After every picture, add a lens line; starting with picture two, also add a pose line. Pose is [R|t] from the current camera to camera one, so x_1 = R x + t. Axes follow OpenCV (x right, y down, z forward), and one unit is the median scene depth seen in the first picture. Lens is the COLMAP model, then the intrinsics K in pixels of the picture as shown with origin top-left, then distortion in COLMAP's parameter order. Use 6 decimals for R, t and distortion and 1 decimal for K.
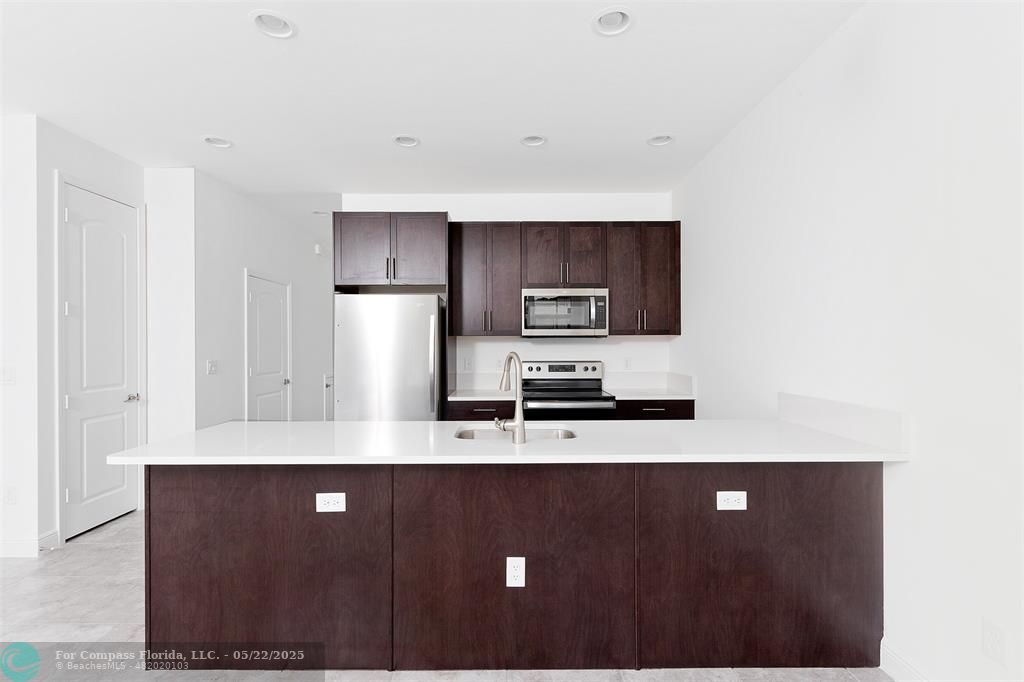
lens RADIAL K [[467.2, 0, 512.0], [0, 467.2, 341.0], [0, 0, 1]] dist [-0.000429, -0.000023]
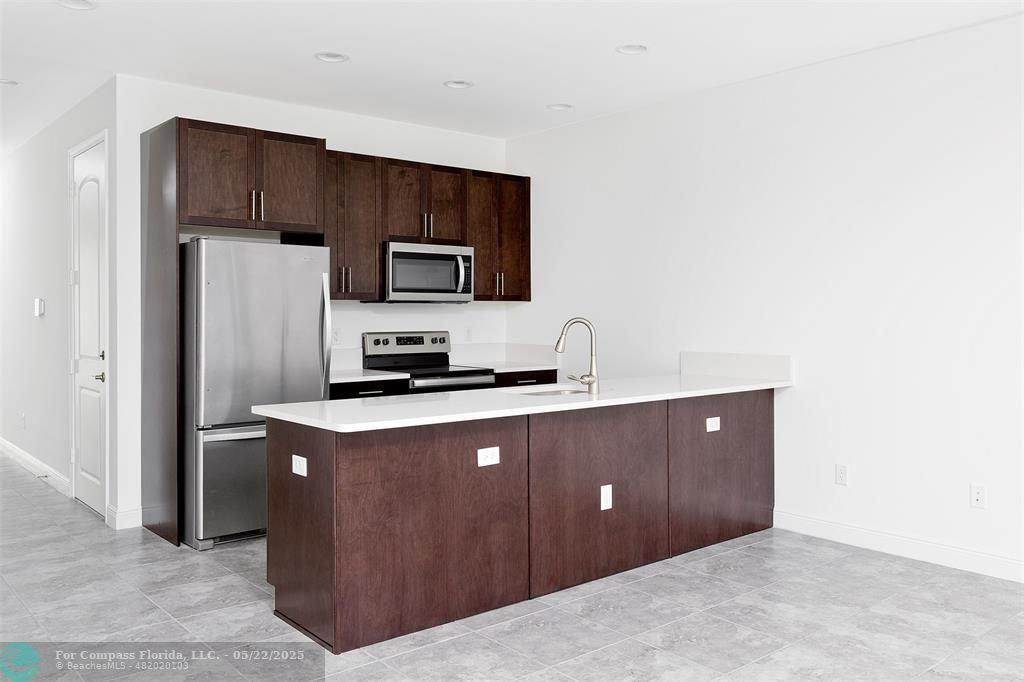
lens RADIAL K [[836.0, 0, 513.0], [0, 836.0, 301.1], [0, 0, 1]] dist [0.000180, 0.000562]
pose [[0.763973, 0.011992, 0.645137, -0.742121], [-0.008294, 0.999927, -0.008764, 0.001089], [-0.645195, 0.001345, 0.764017, -0.239552]]
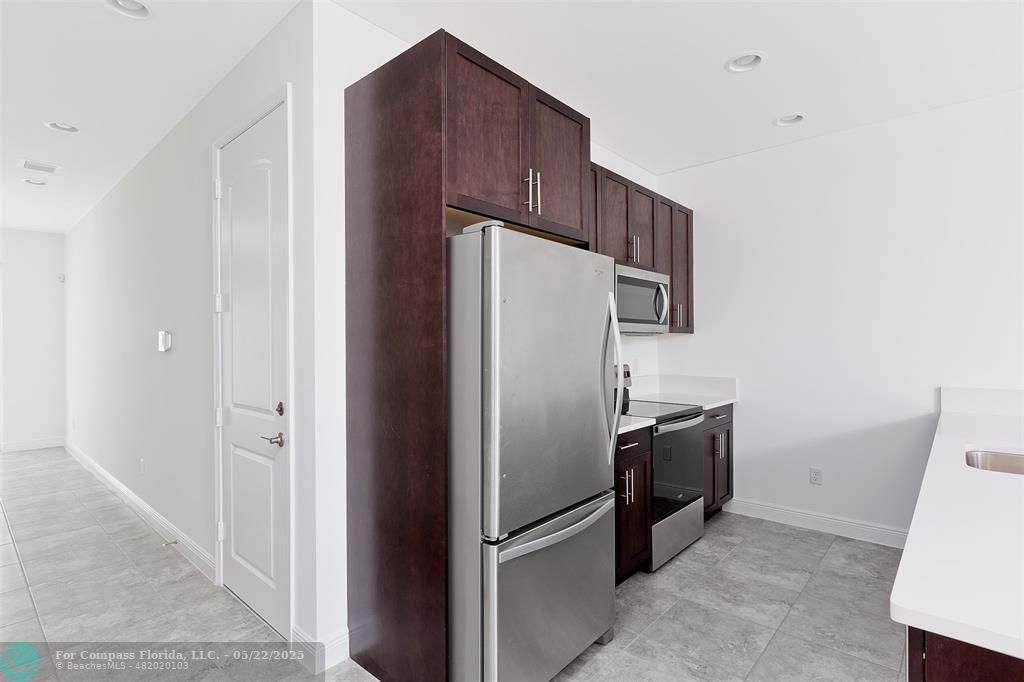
lens RADIAL K [[502.4, 0, 512.7], [0, 502.4, 337.0], [0, 0, 1]] dist [-0.017811, -0.000079]
pose [[0.666397, 0.010348, 0.745525, -0.628178], [-0.005231, 0.999944, -0.009203, 0.004118], [-0.745578, 0.002233, 0.666414, 0.618299]]
